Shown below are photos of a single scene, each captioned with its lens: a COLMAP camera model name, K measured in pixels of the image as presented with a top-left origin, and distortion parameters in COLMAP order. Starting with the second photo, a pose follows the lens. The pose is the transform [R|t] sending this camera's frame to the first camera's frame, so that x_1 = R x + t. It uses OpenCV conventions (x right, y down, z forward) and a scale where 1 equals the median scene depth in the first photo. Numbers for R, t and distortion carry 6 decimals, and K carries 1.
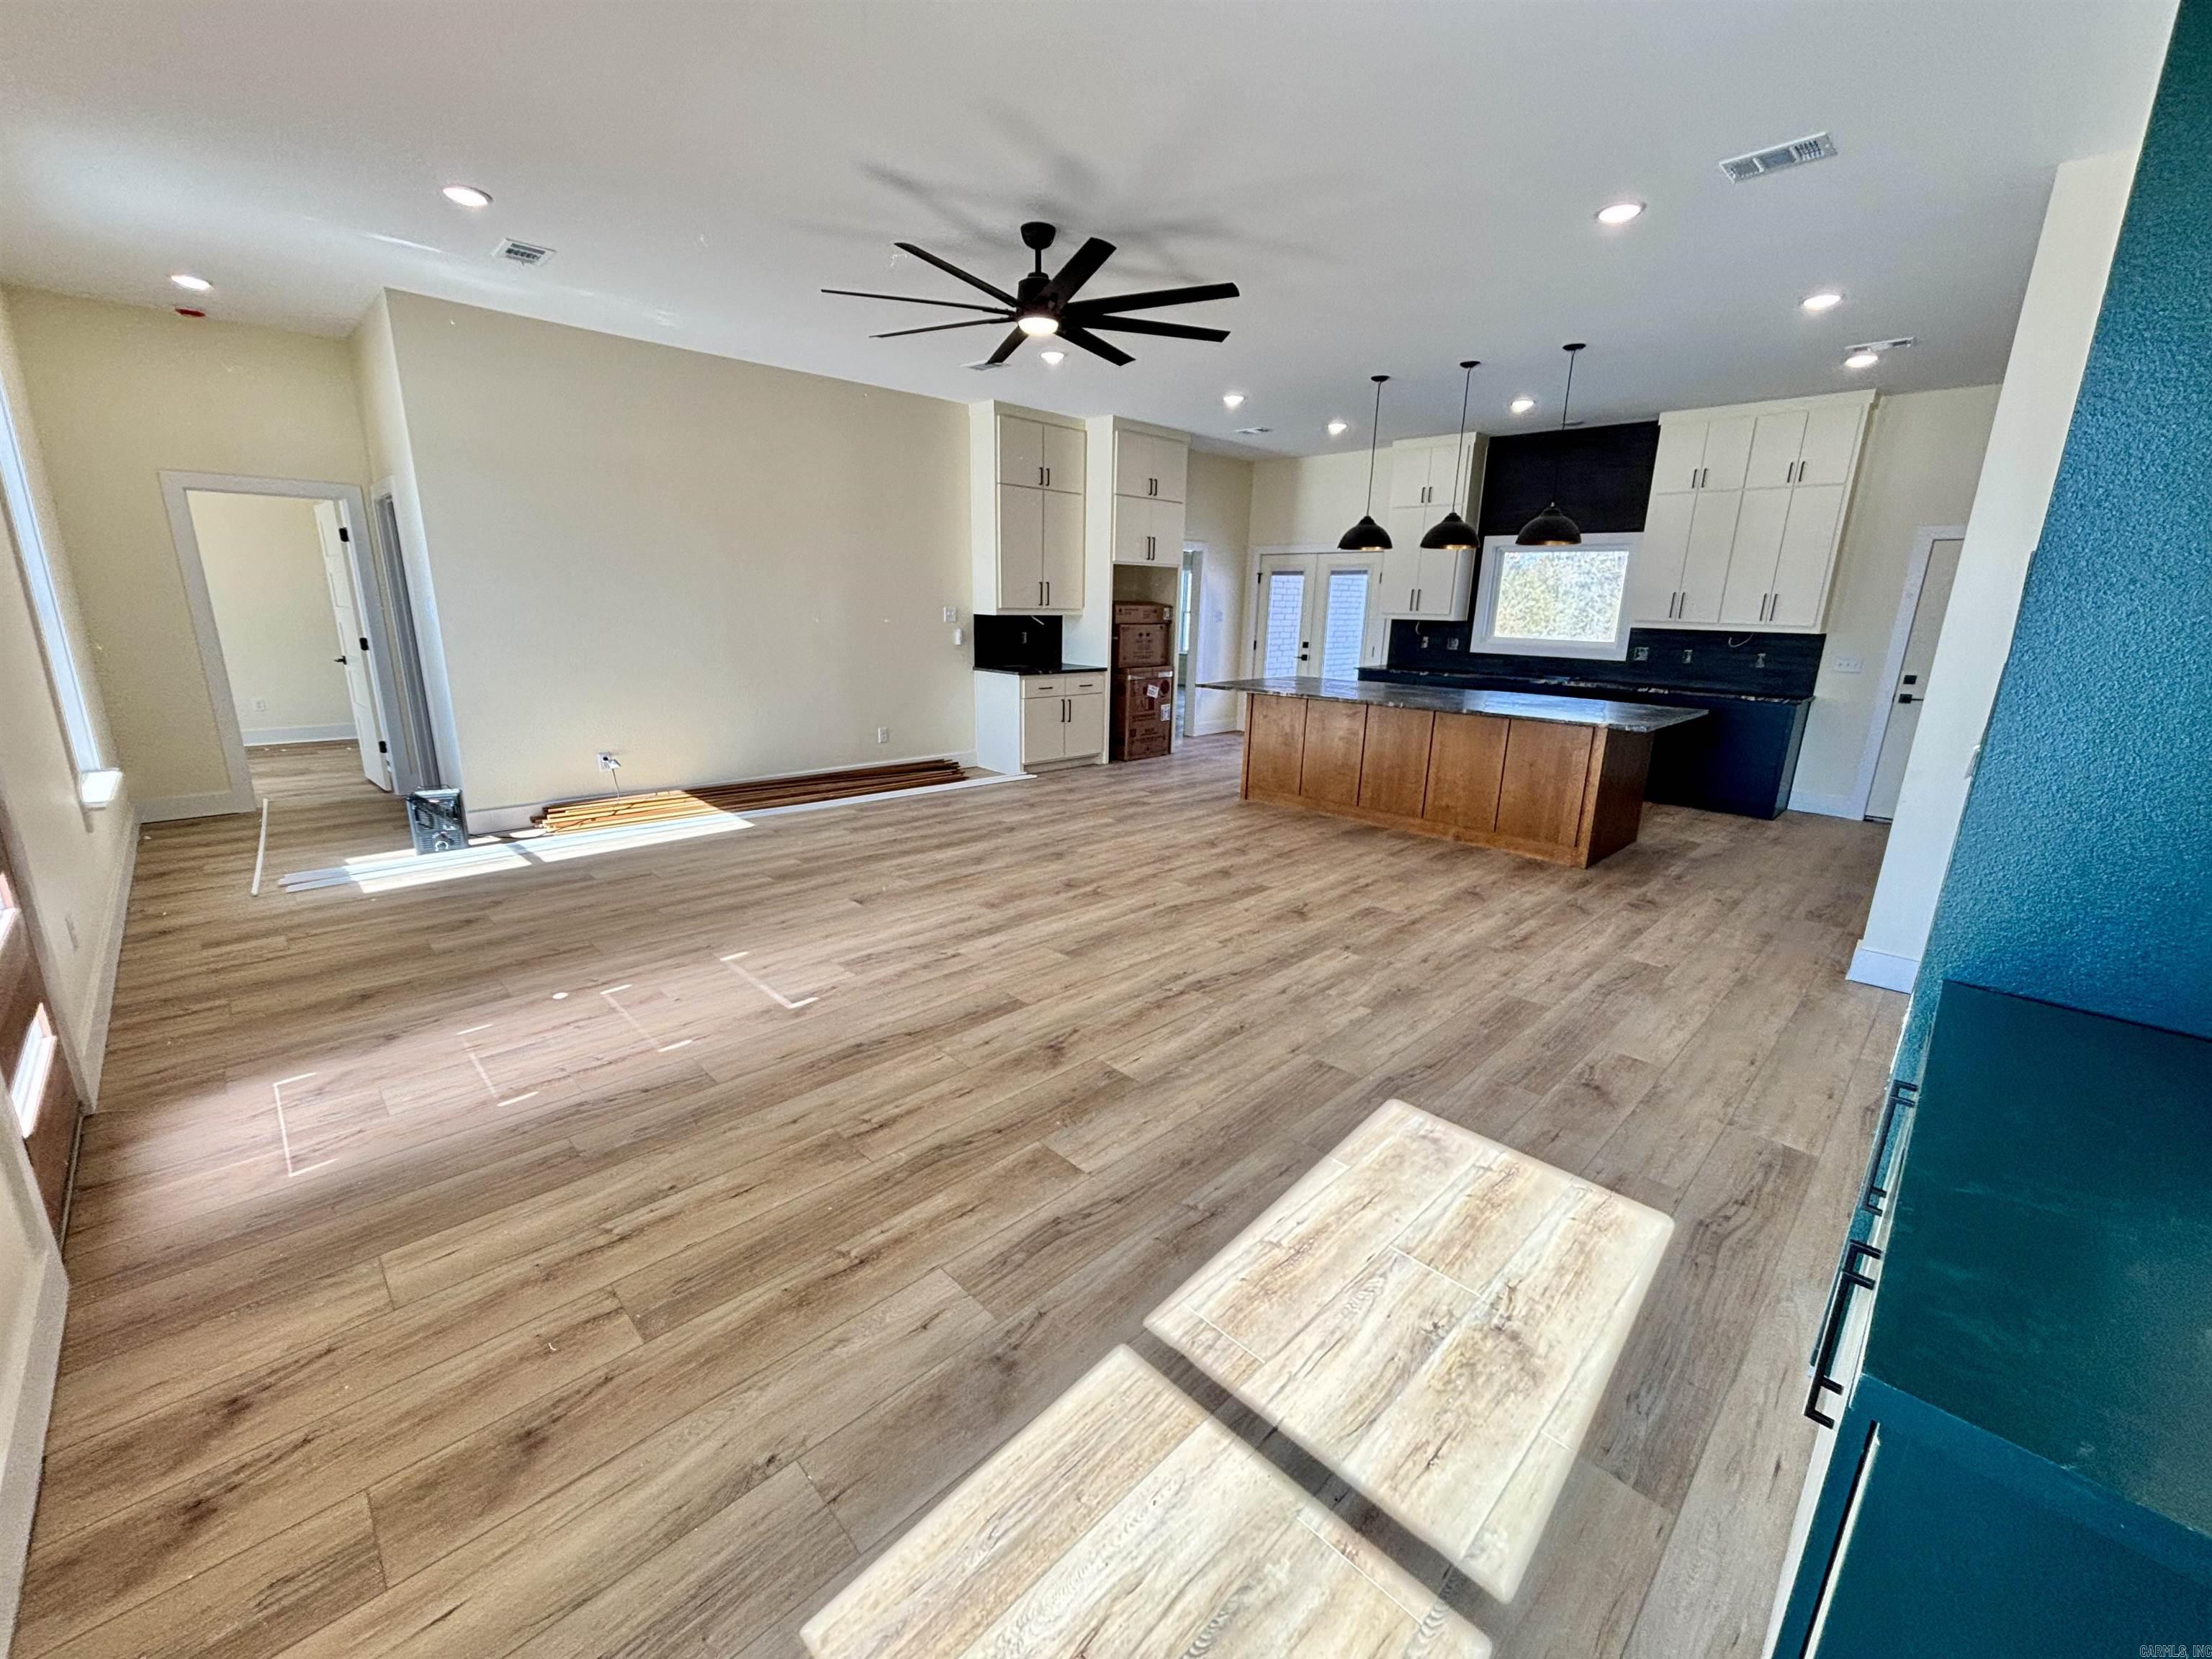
lens RADIAL K [[891.0, 0, 1103.2], [0, 891.0, 830.1], [0, 0, 1]] dist [0.001062, 0.000052]
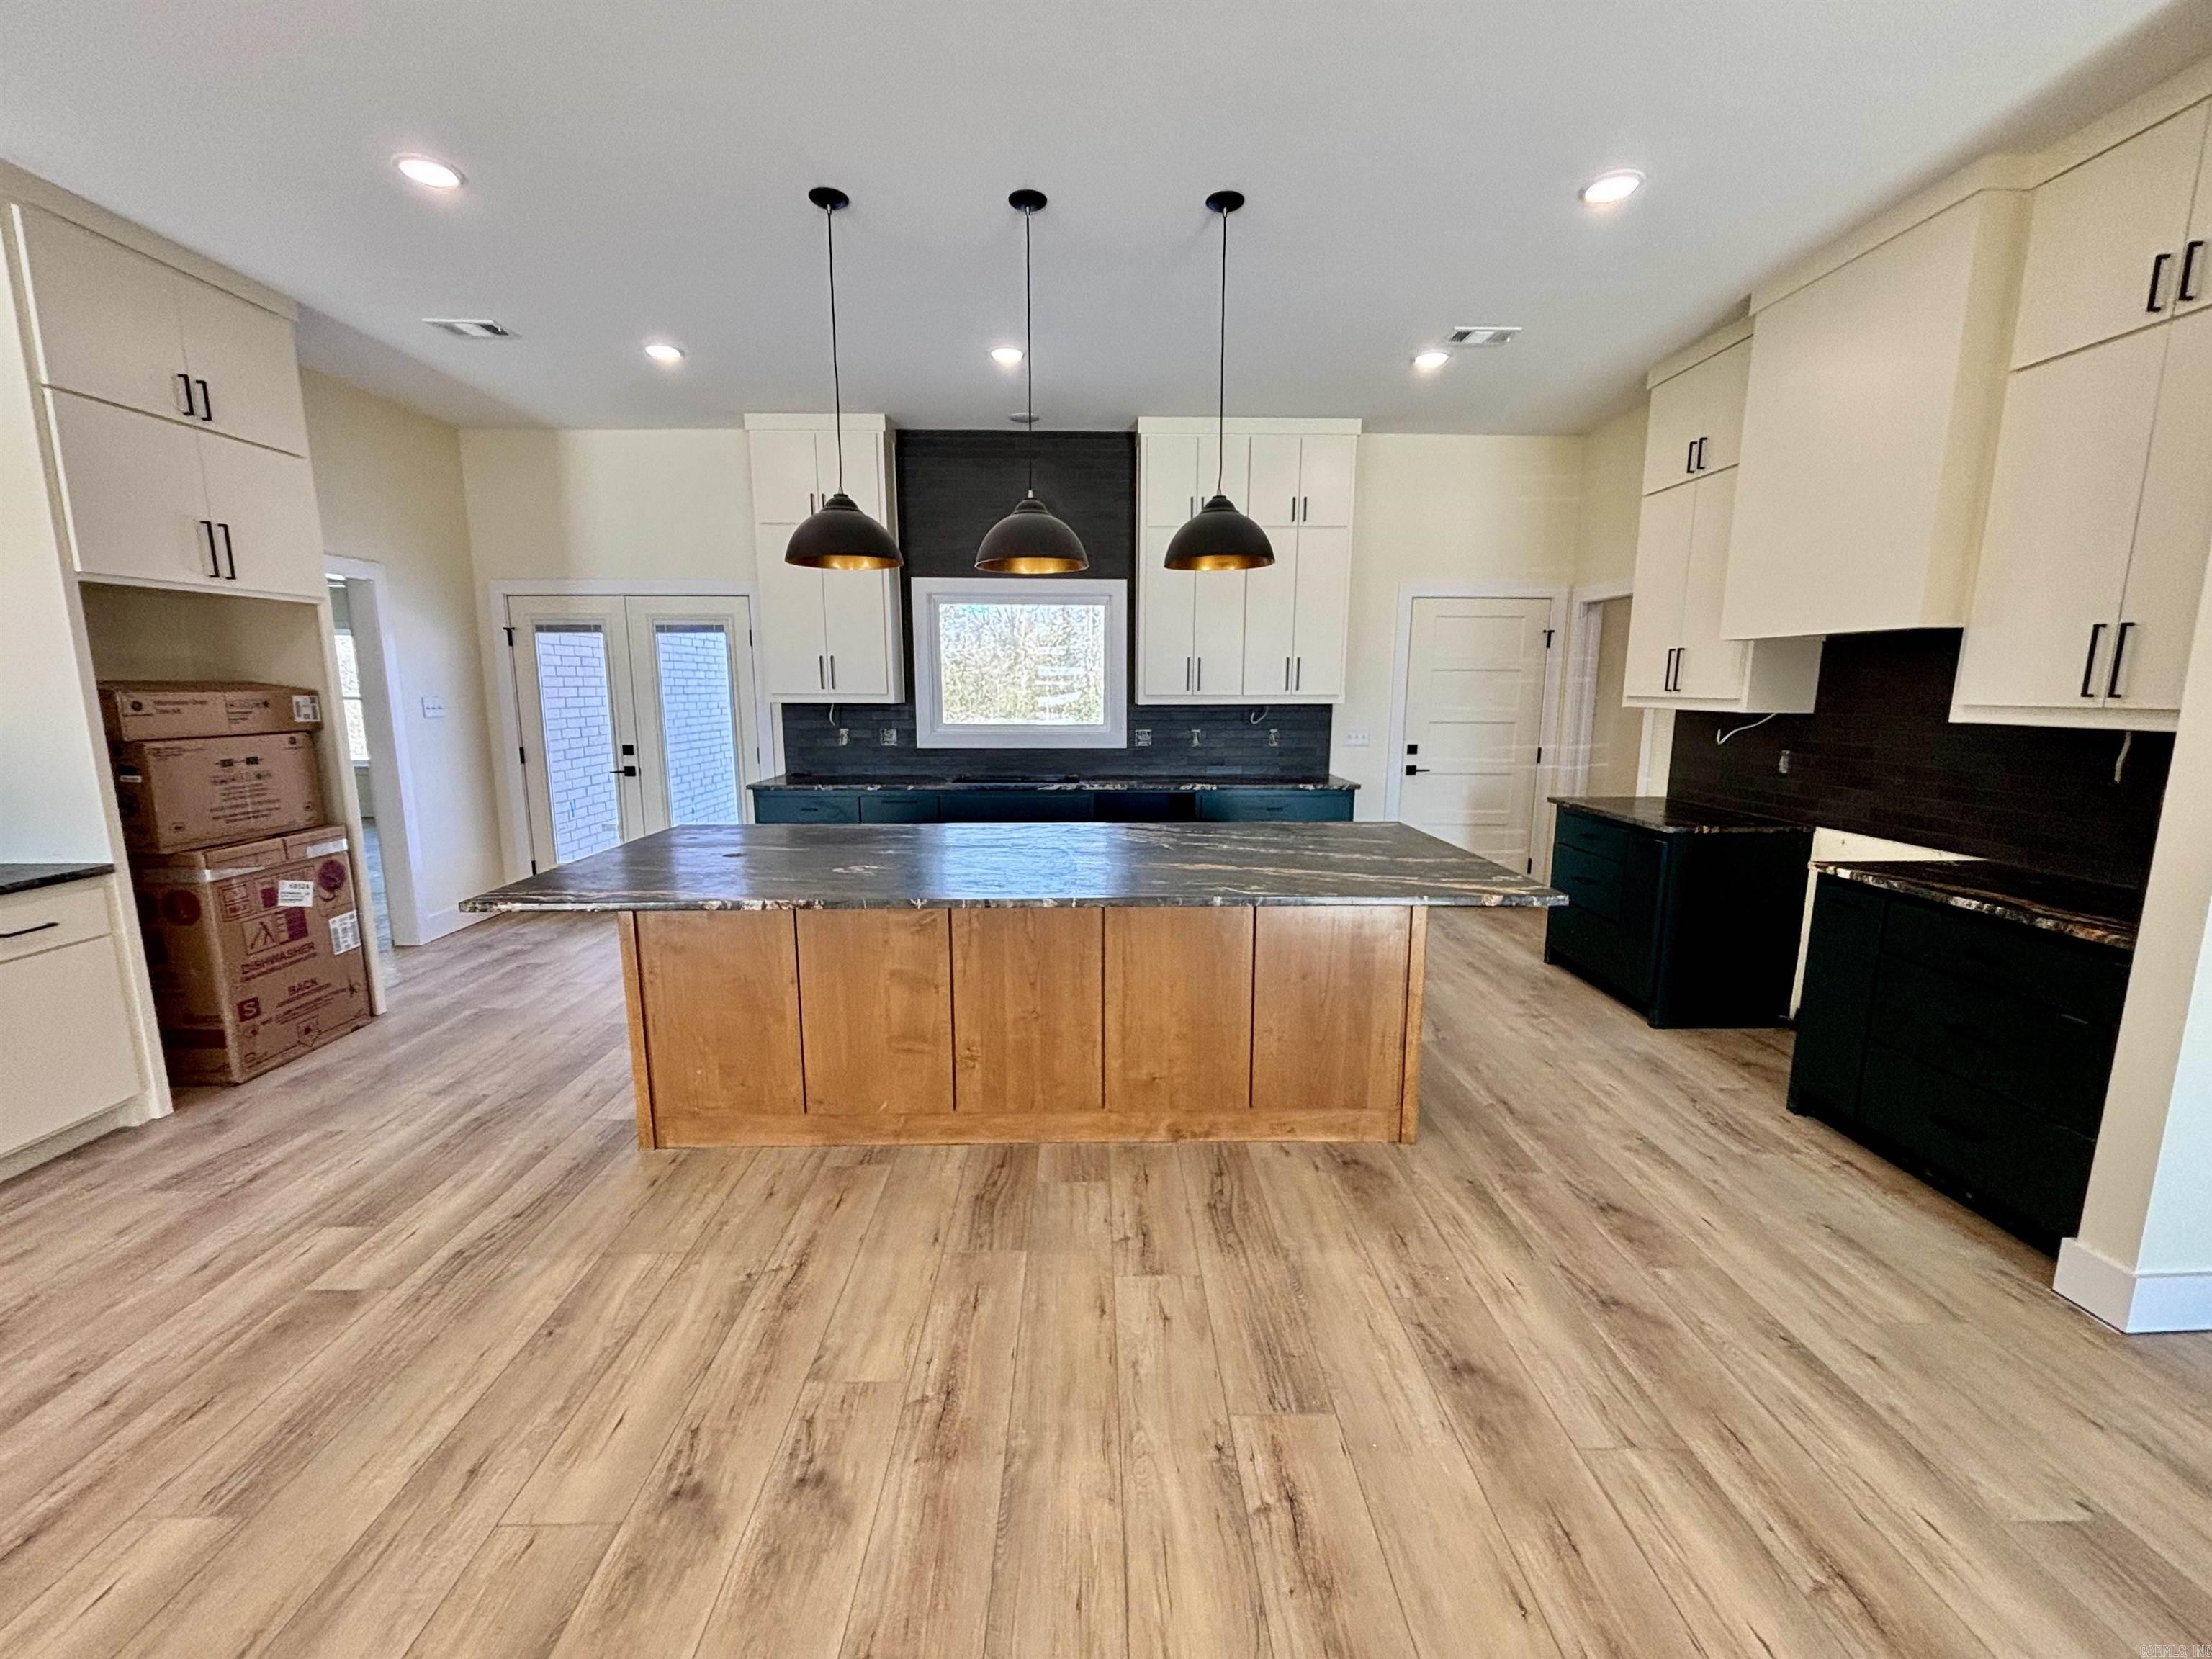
lens RADIAL K [[891.0, 0, 1104.4], [0, 891.0, 837.4], [0, 0, 1]] dist [0.001062, 0.000052]
pose [[0.693118, -0.141956, 0.706708, 0.028185], [0.192943, 0.981179, 0.007856, -0.117854], [-0.694522, 0.130909, 0.707462, 0.463263]]
